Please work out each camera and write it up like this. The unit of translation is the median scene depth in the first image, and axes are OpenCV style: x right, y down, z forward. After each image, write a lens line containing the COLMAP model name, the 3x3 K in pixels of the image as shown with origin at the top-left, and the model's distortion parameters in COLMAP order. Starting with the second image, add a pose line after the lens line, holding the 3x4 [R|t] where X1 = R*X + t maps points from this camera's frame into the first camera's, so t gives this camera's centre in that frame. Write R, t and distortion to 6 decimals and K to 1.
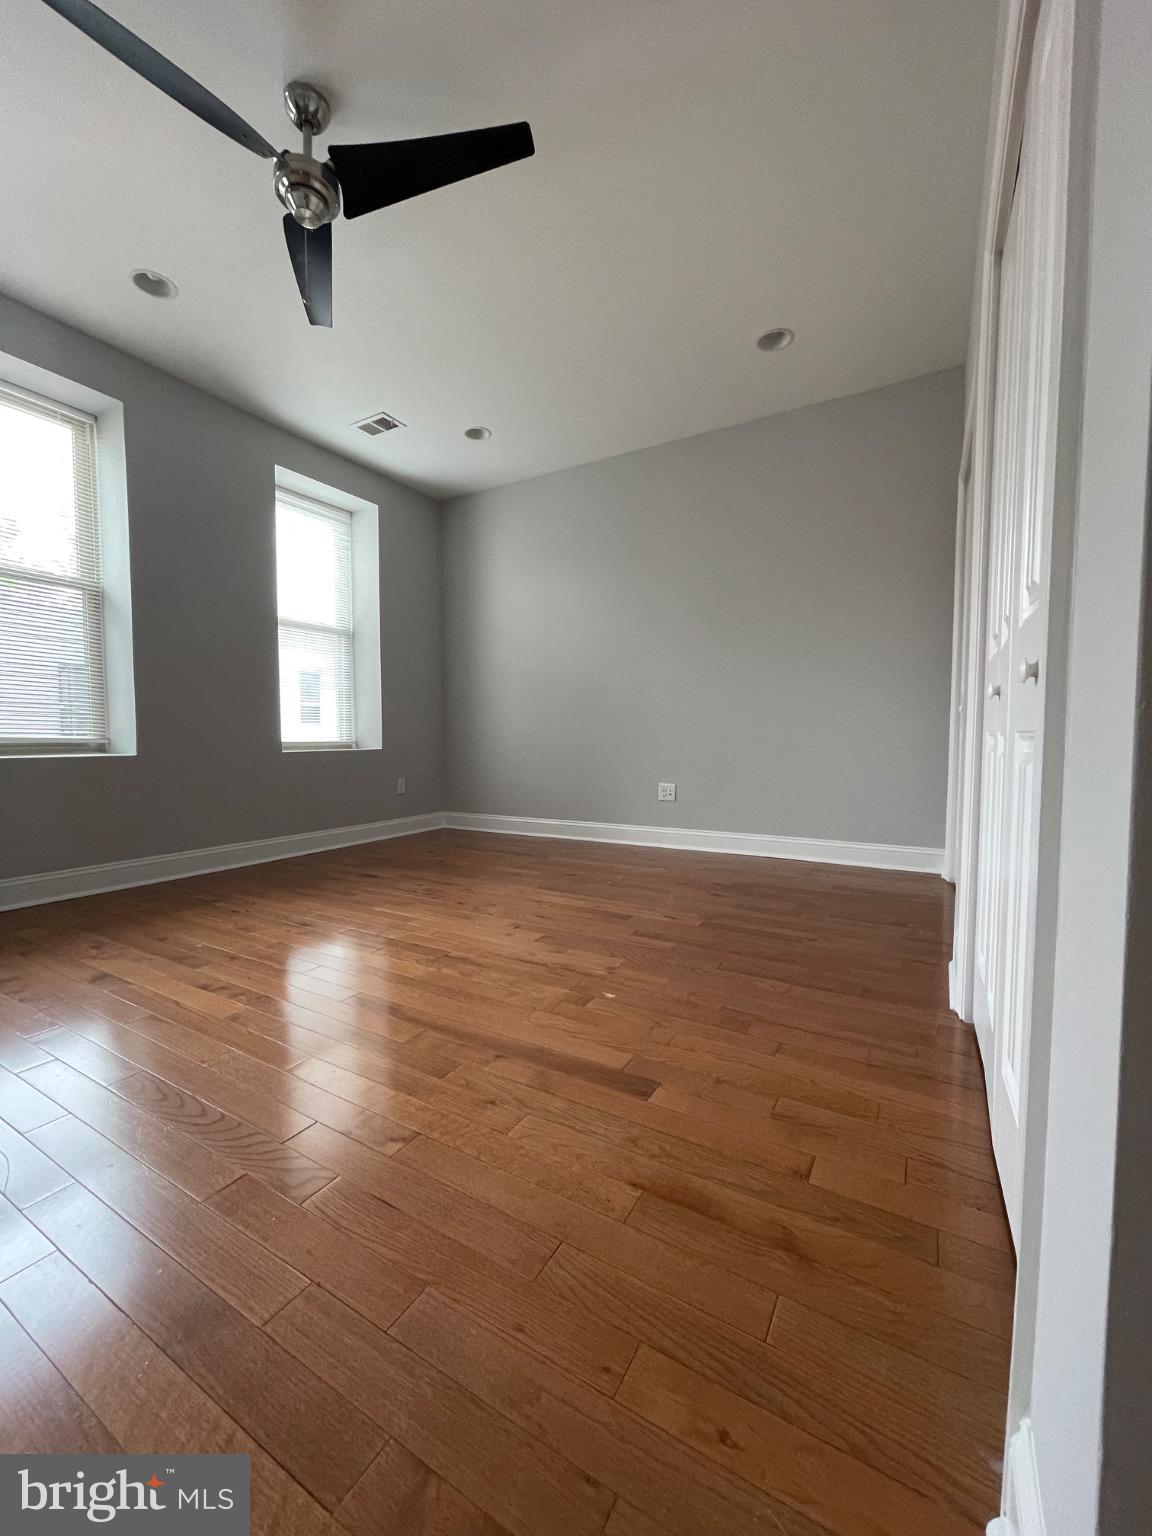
lens RADIAL K [[617.2, 0, 571.2], [0, 617.2, 768.3], [0, 0, 1]] dist [0.000417, 0.000473]
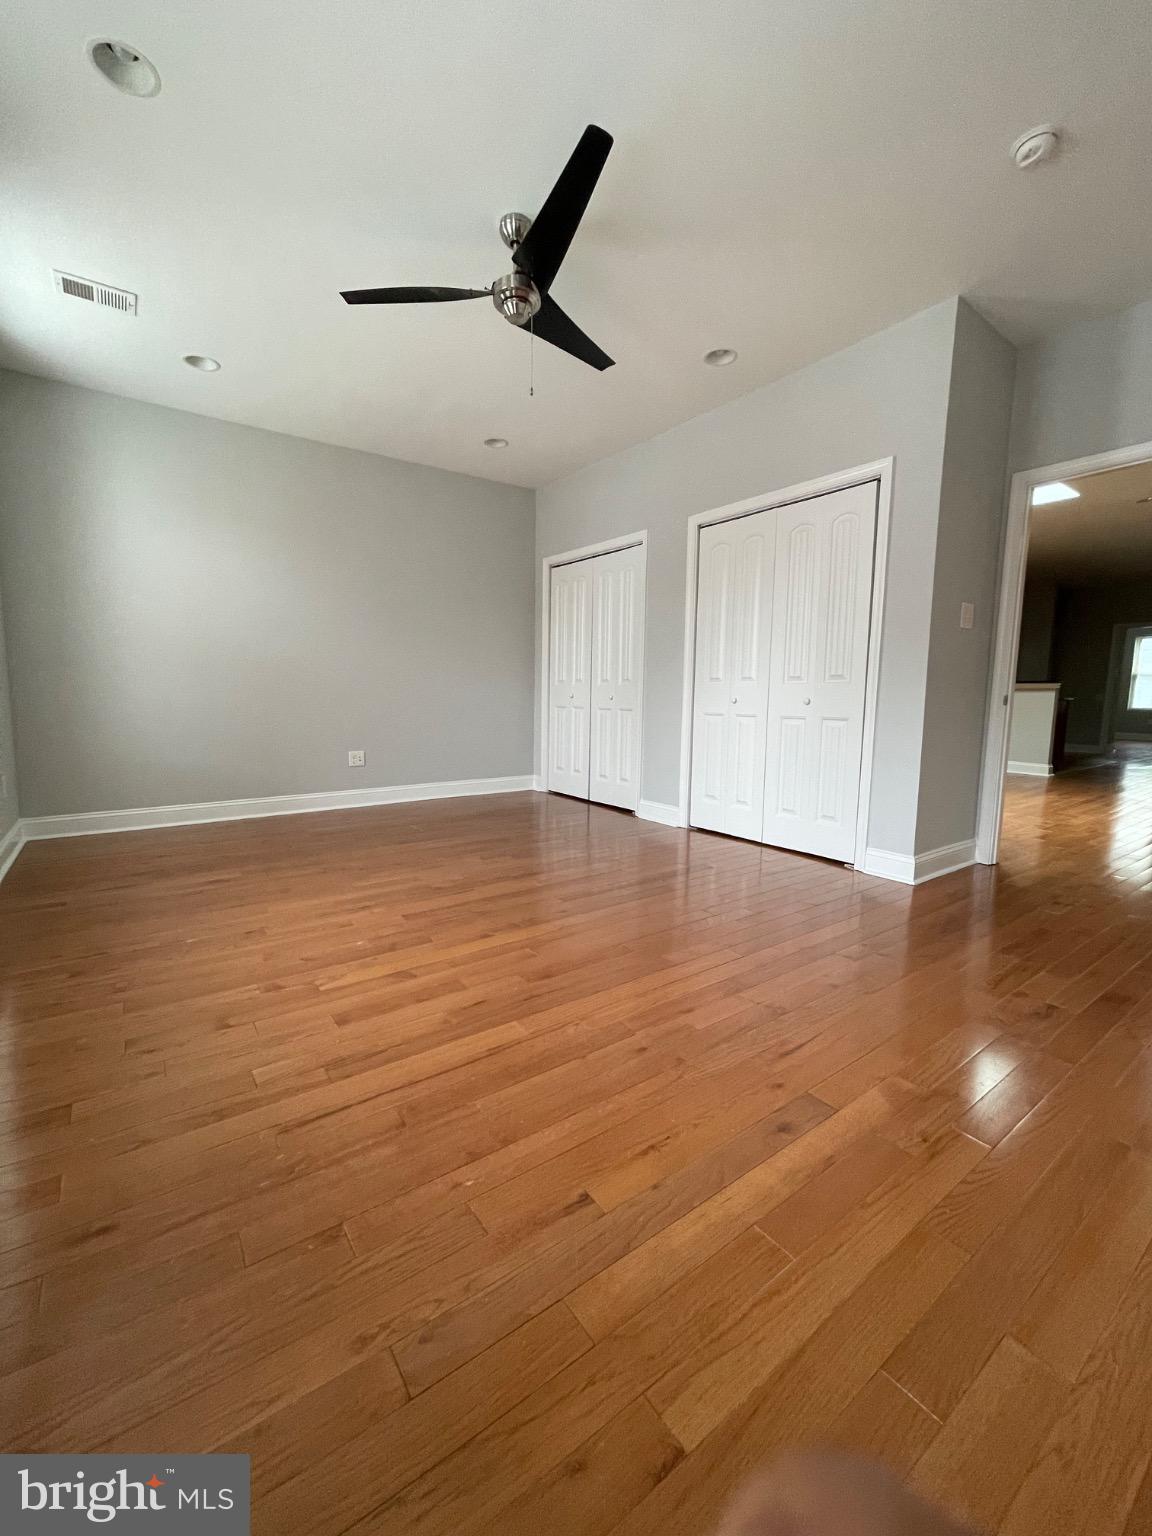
lens RADIAL K [[617.2, 0, 571.2], [0, 617.2, 768.3], [0, 0, 1]] dist [0.000417, 0.000473]
pose [[0.403557, -0.103082, 0.909129, -1.065060], [0.040301, 0.994671, 0.094892, -0.053276], [-0.914067, -0.001656, 0.405561, 0.242489]]
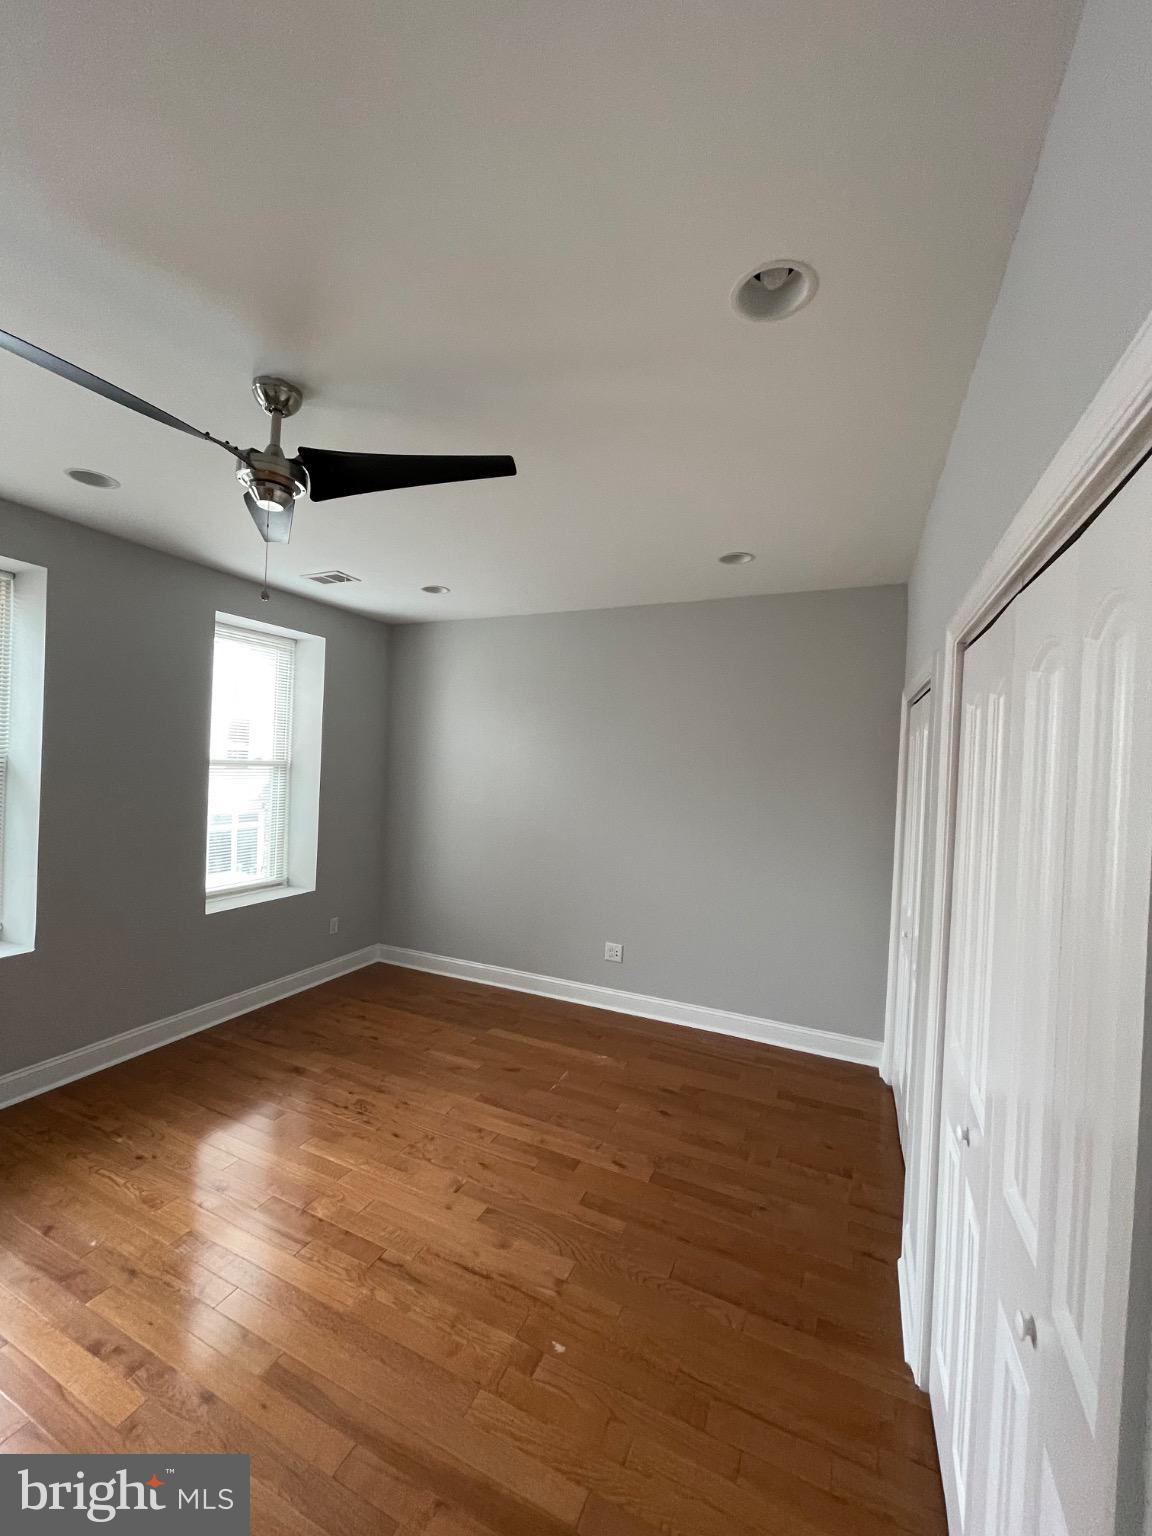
lens RADIAL K [[619.1, 0, 569.2], [0, 619.1, 768.4], [0, 0, 1]] dist [0.000715, 0.000189]
pose [[0.994487, 0.040770, 0.096614, -0.031848], [-0.036588, 0.998332, -0.044670, -0.301545], [-0.098274, 0.040889, 0.994319, 0.020450]]
